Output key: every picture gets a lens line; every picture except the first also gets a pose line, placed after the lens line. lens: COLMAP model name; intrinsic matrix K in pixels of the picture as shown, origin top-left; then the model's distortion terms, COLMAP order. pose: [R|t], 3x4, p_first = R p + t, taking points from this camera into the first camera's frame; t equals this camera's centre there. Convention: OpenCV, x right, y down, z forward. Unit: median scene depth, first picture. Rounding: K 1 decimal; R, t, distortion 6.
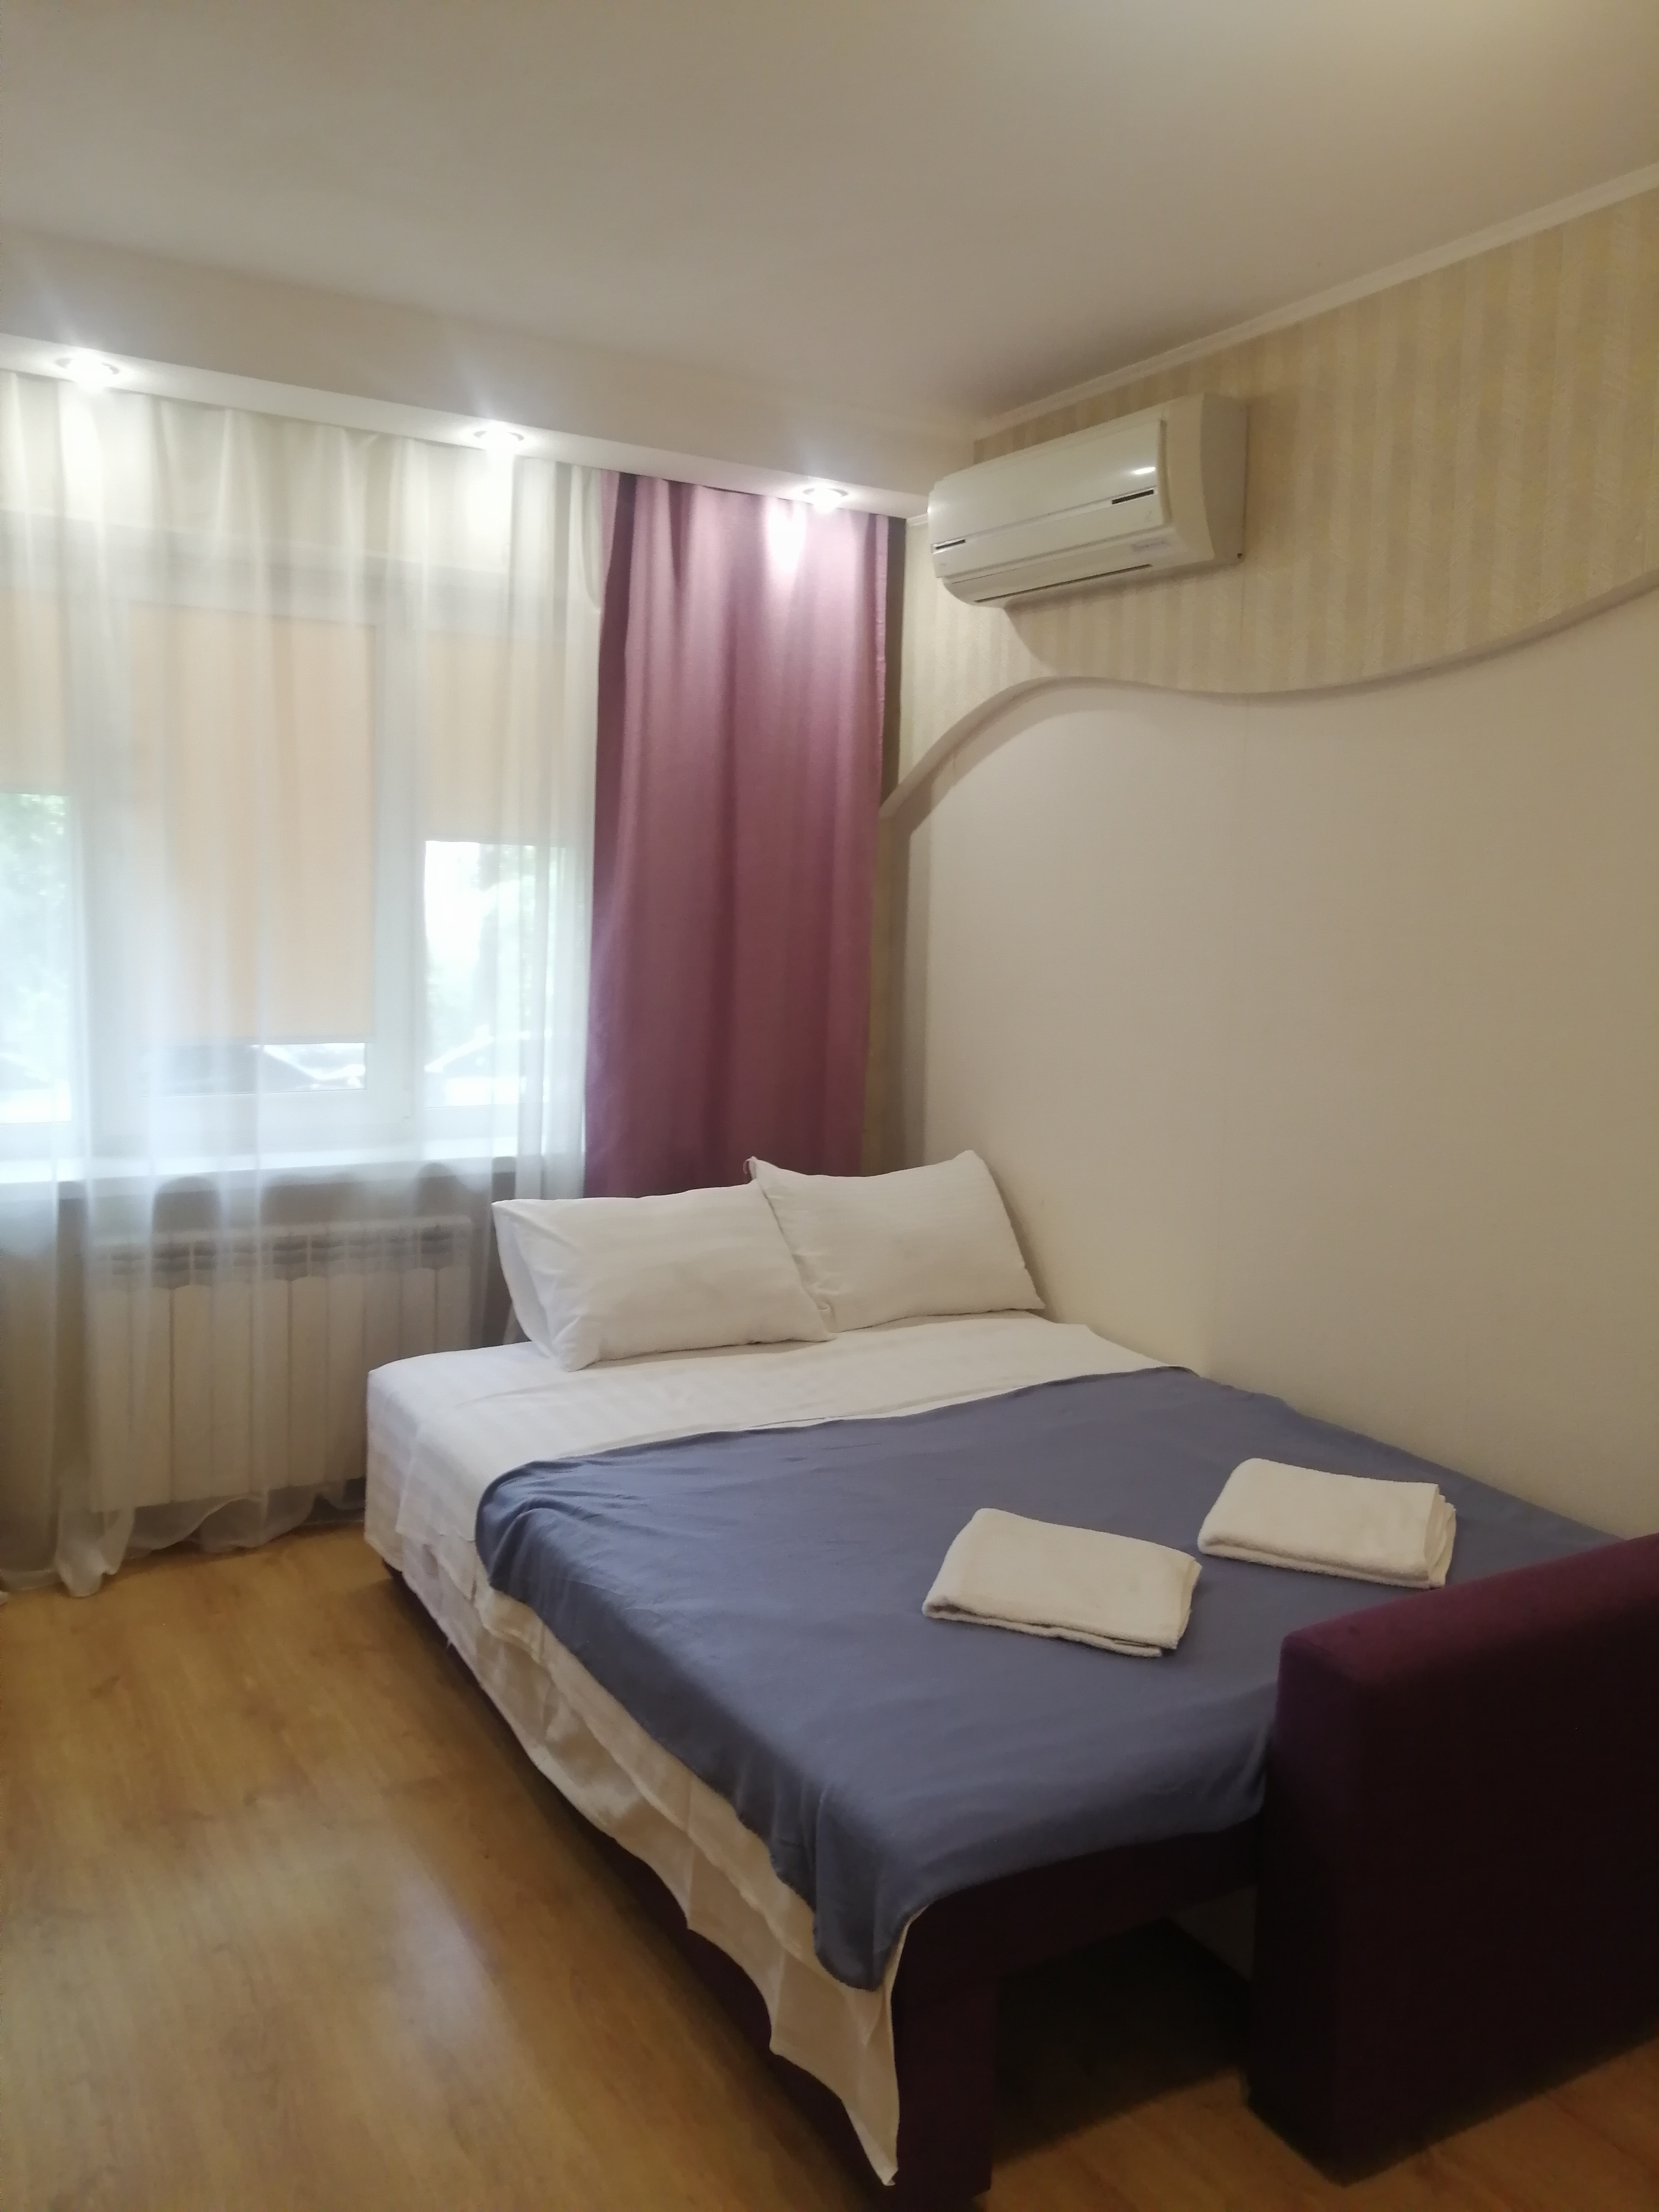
lens RADIAL K [[1732.0, 0, 829.5], [0, 1732.0, 1106.0], [0, 0, 1]] dist [0.006760, 0.005564]
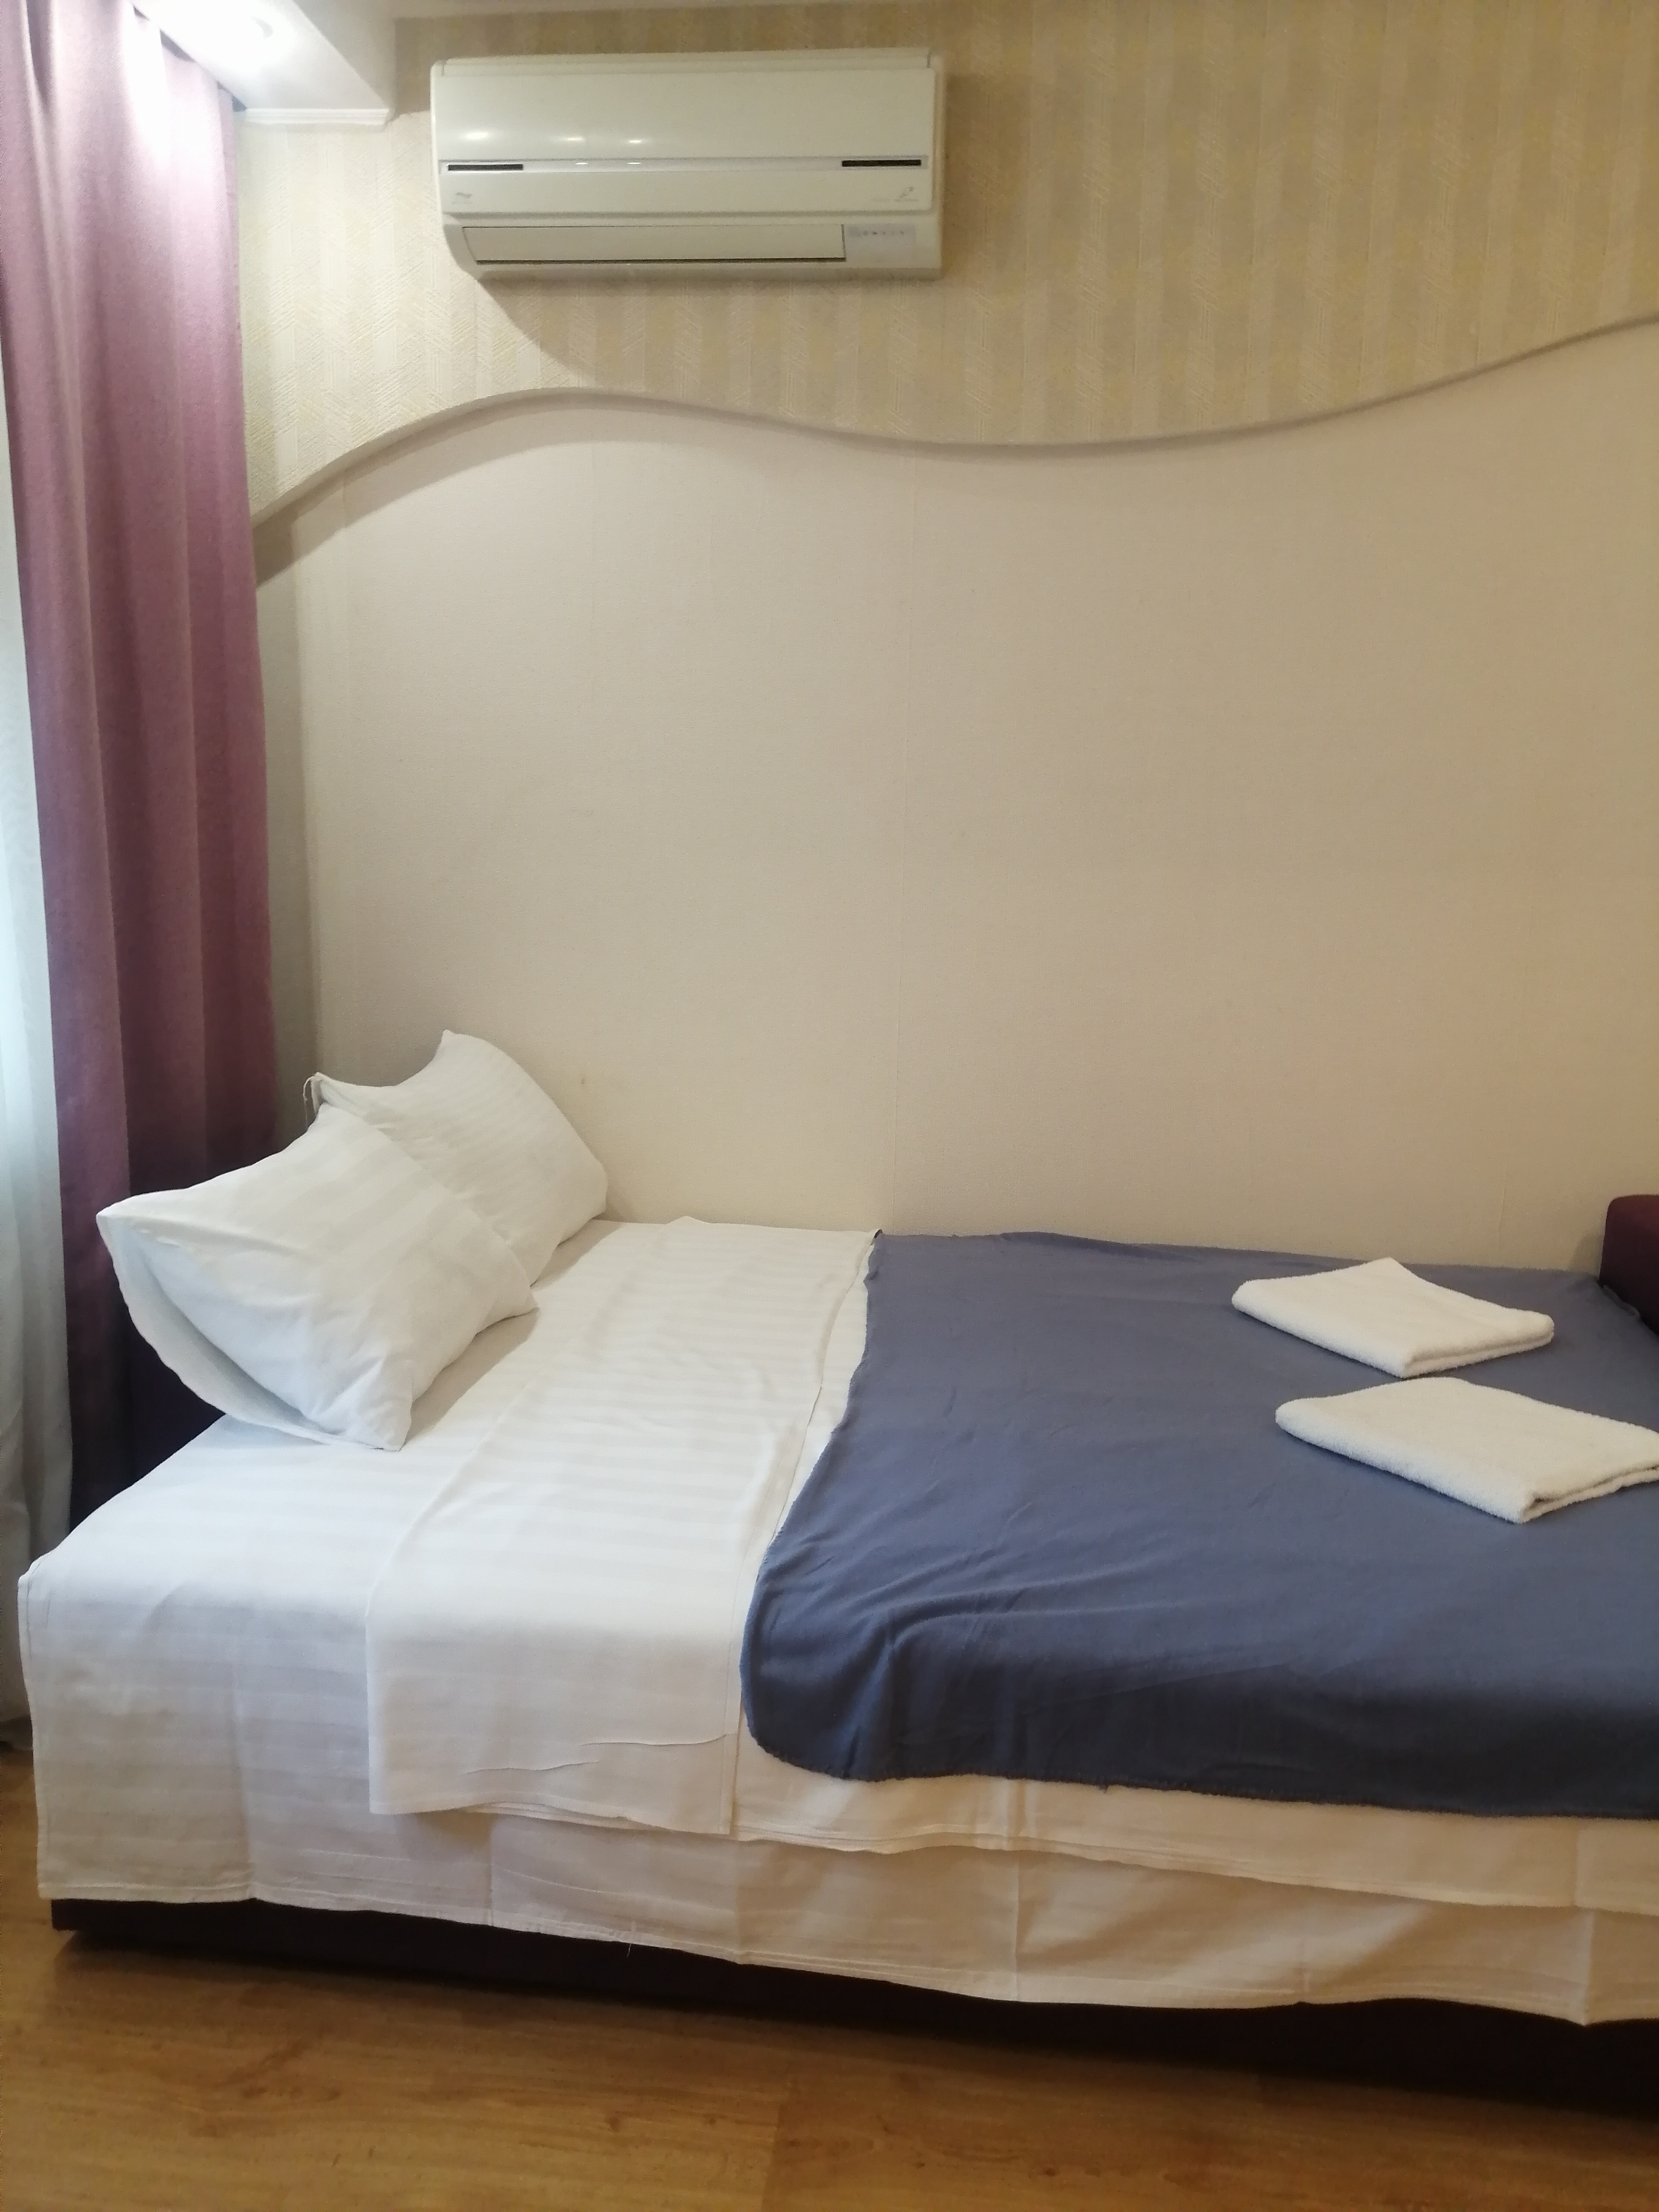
lens RADIAL K [[1732.0, 0, 829.5], [0, 1732.0, 1106.0], [0, 0, 1]] dist [0.006760, 0.005564]
pose [[0.595504, -0.156054, 0.788050, -0.524344], [0.098006, 0.987737, 0.121538, -0.022839], [-0.797352, 0.004857, 0.603495, 0.529978]]
